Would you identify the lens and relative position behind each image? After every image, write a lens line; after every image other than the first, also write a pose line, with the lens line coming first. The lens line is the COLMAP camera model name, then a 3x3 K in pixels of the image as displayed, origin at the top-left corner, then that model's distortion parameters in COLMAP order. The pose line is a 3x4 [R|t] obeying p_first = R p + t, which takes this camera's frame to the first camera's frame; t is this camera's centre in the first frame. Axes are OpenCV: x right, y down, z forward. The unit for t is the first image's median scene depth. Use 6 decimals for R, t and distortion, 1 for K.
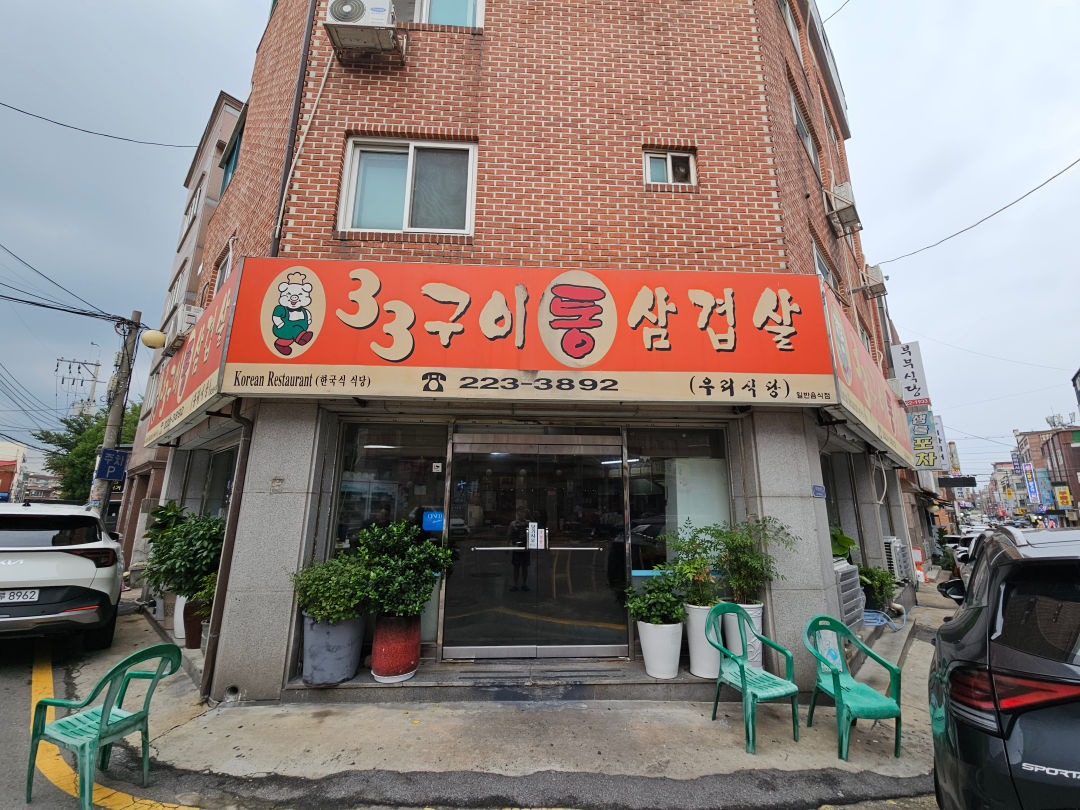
lens RADIAL K [[437.8, 0, 540.0], [0, 437.8, 405.0], [0, 0, 1]] dist [-0.001189, -0.000358]
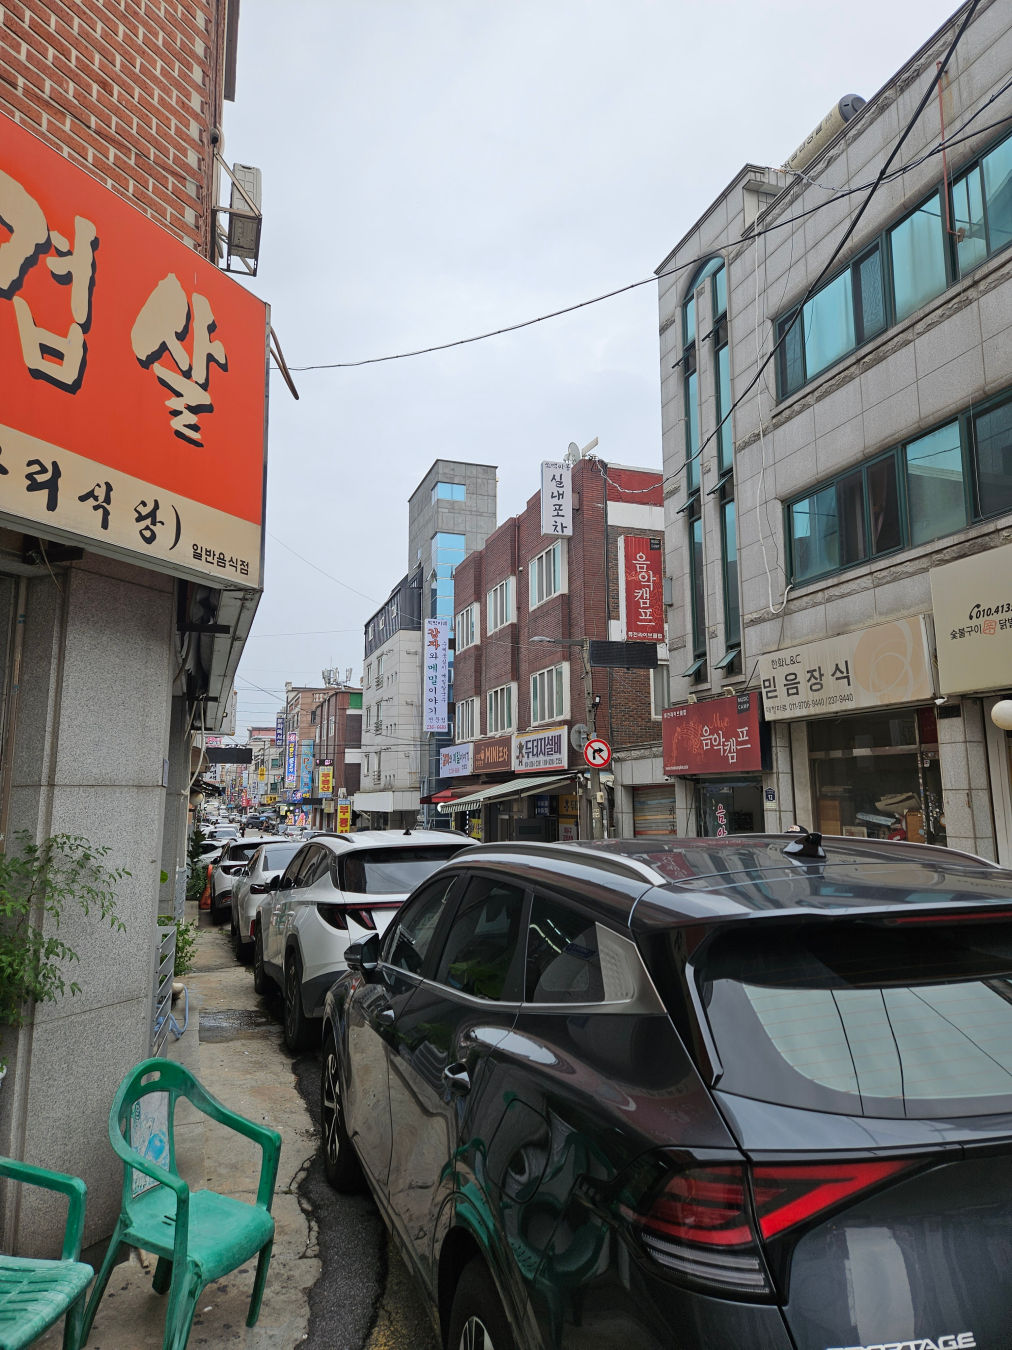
lens RADIAL K [[900.8, 0, 506.6], [0, 900.8, 657.2], [0, 0, 1]] dist [0.021742, -0.003719]
pose [[0.461296, 0.131450, 0.877455, -0.024841], [-0.201795, 0.978590, -0.040514, 0.050121], [-0.863994, -0.158377, 0.477945, 0.289706]]
